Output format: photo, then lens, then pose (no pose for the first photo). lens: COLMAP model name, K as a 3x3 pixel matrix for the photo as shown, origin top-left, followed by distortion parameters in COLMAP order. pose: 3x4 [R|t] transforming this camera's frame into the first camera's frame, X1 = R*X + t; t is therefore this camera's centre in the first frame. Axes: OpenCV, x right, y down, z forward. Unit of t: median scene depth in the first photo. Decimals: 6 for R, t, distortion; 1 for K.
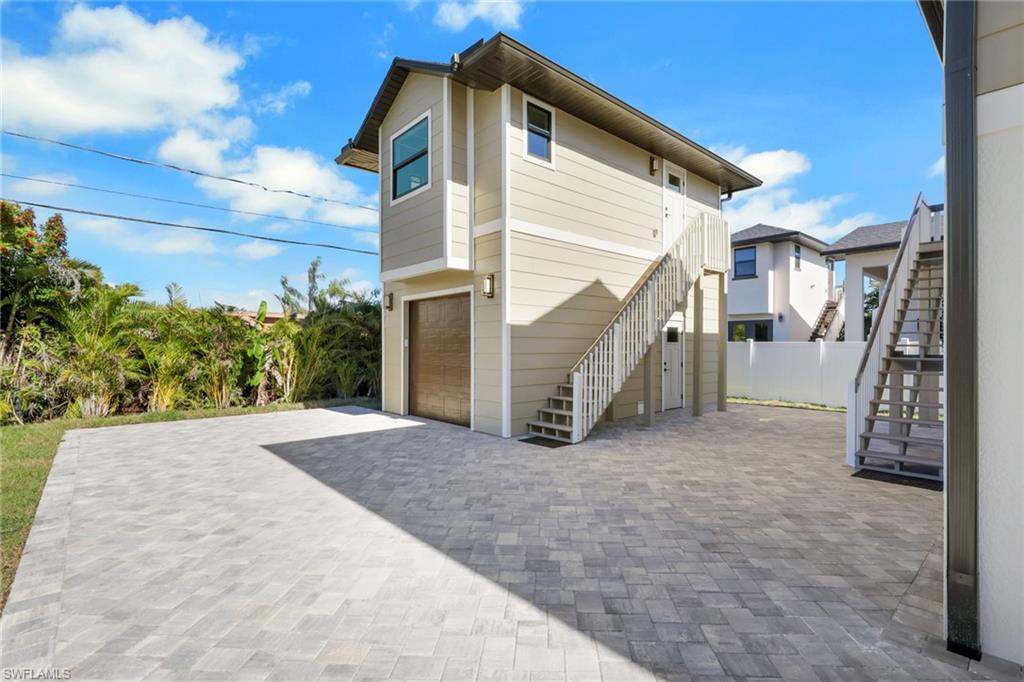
lens RADIAL K [[477.2, 0, 515.2], [0, 477.2, 344.2], [0, 0, 1]] dist [-0.005190, -0.000712]
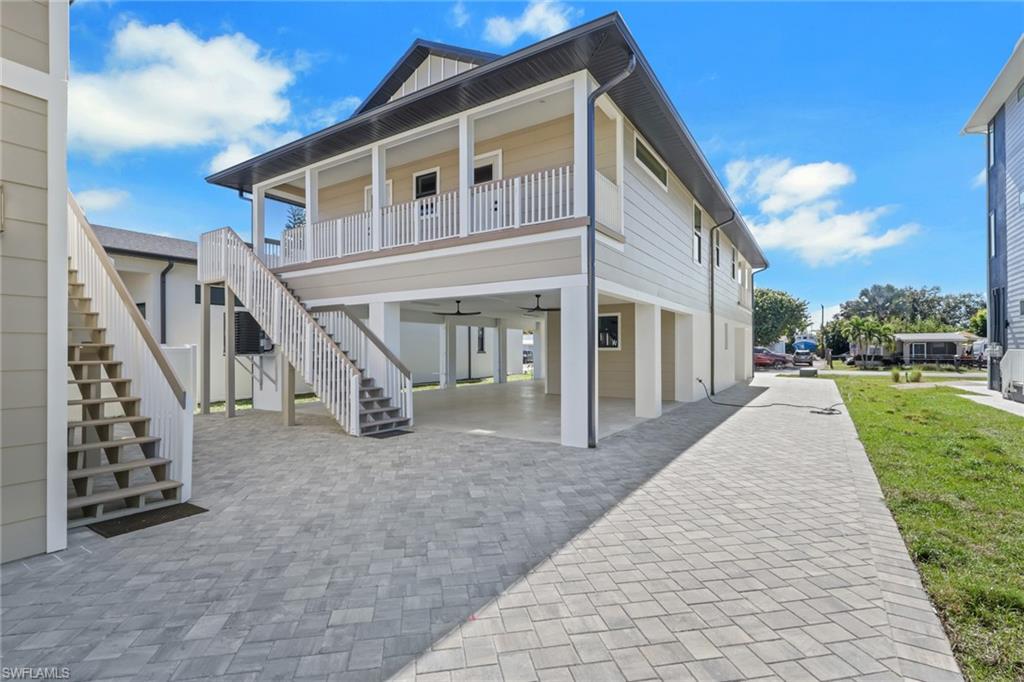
lens RADIAL K [[477.2, 0, 515.2], [0, 477.2, 344.2], [0, 0, 1]] dist [-0.005190, -0.000712]
pose [[-0.270390, 0.014970, 0.962635, -0.961953], [0.000881, 0.999883, -0.015302, 0.006480], [-0.962751, -0.003289, -0.270371, 1.149106]]
